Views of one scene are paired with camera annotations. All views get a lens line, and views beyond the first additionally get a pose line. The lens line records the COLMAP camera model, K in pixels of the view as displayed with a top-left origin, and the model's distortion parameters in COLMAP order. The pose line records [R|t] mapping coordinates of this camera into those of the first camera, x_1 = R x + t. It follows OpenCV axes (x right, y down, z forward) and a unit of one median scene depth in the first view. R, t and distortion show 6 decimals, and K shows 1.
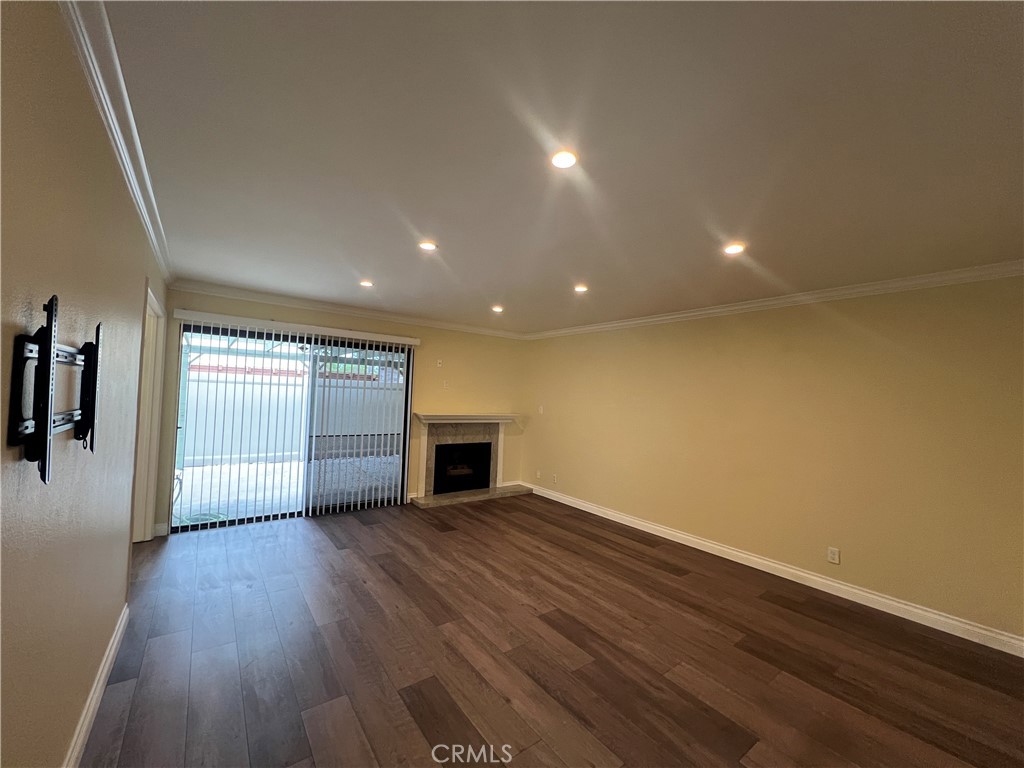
lens RADIAL K [[410.5, 0, 513.3], [0, 410.5, 385.9], [0, 0, 1]] dist [-0.001530, -0.000030]
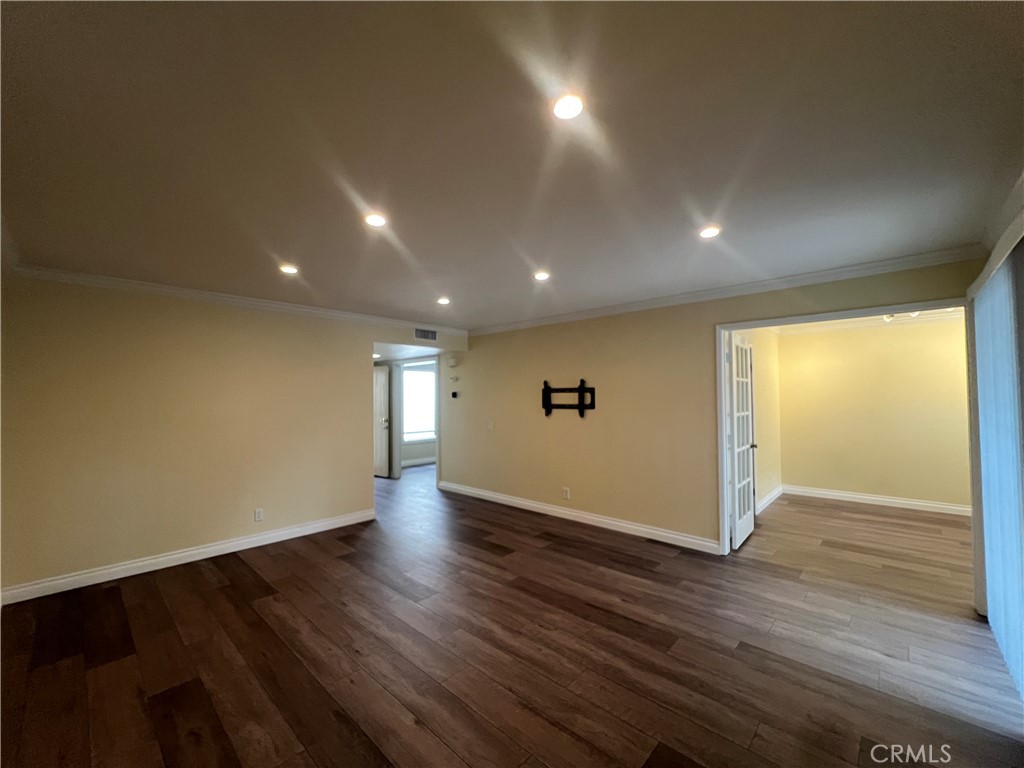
lens RADIAL K [[413.0, 0, 512.0], [0, 413.0, 384.0], [0, 0, 1]] dist [-0.002379, -0.000351]
pose [[-0.984465, -0.038268, -0.171361, 0.049950], [-0.028070, 0.997709, -0.061548, 0.038517], [0.173323, -0.055781, -0.983284, 1.403744]]
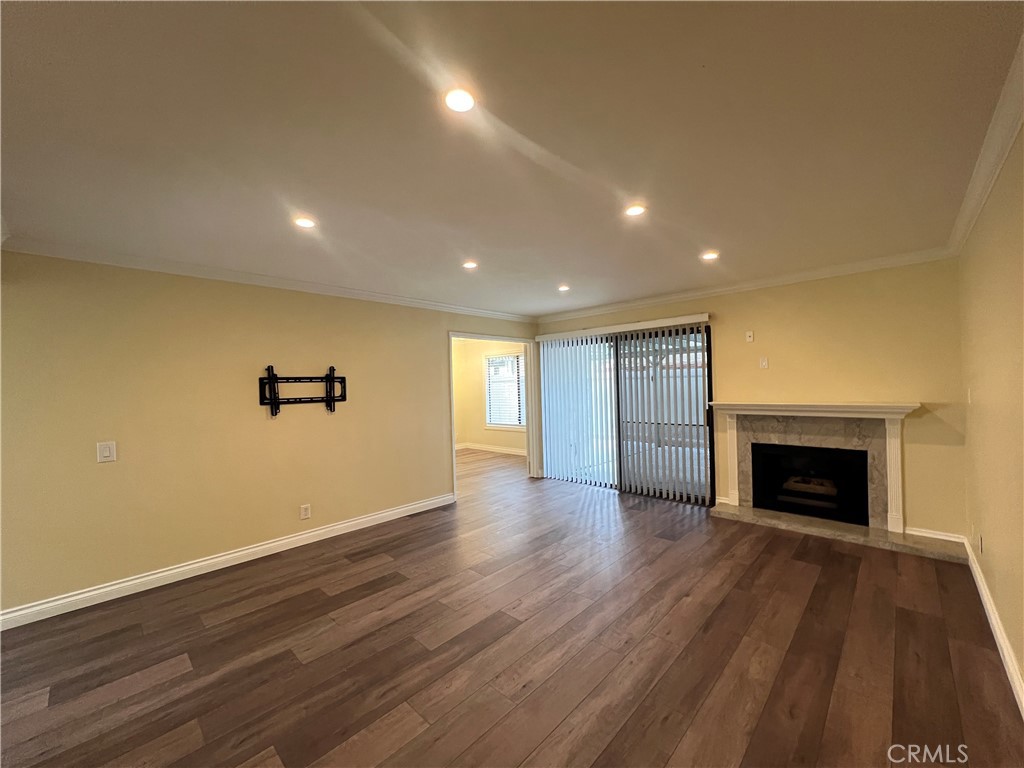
lens RADIAL K [[410.5, 0, 513.3], [0, 410.5, 385.9], [0, 0, 1]] dist [-0.001530, -0.000030]
pose [[0.162156, -0.039930, -0.985957, 0.661111], [0.056133, 0.997936, -0.031184, 0.047679], [0.985167, -0.050288, 0.164063, 0.582346]]
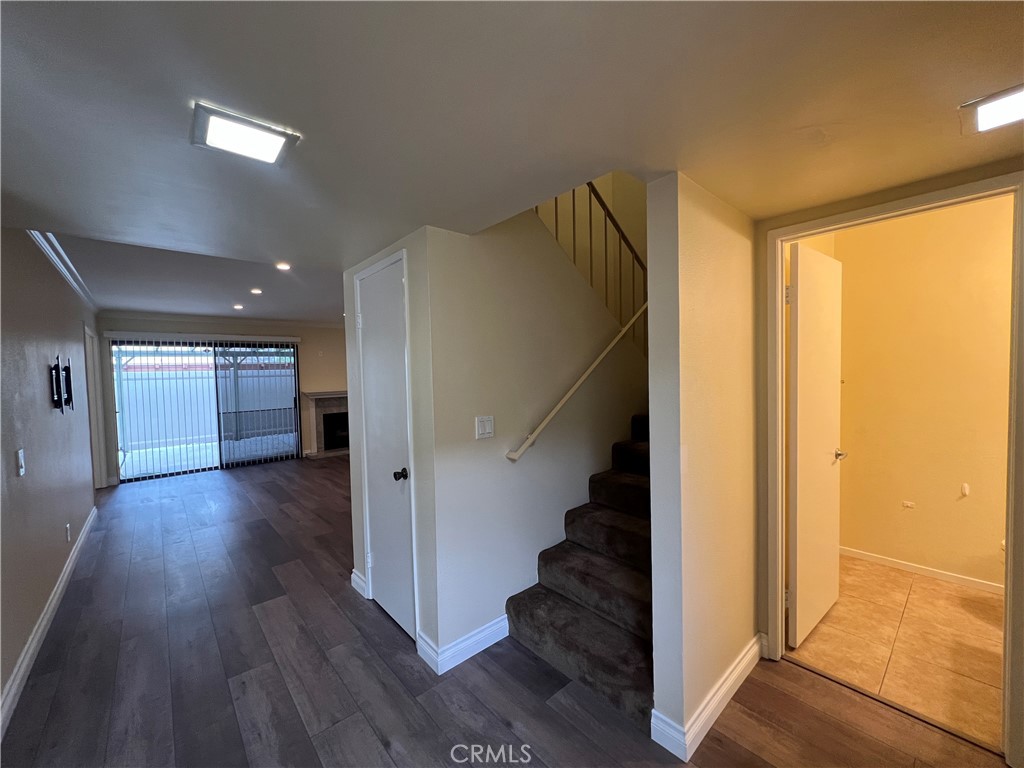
lens RADIAL K [[410.5, 0, 513.3], [0, 410.5, 385.9], [0, 0, 1]] dist [-0.001530, -0.000030]
pose [[0.994551, -0.070228, 0.077046, 0.447370], [0.065600, 0.995978, 0.061034, 0.012001], [-0.081022, -0.055648, 0.995158, -0.521287]]
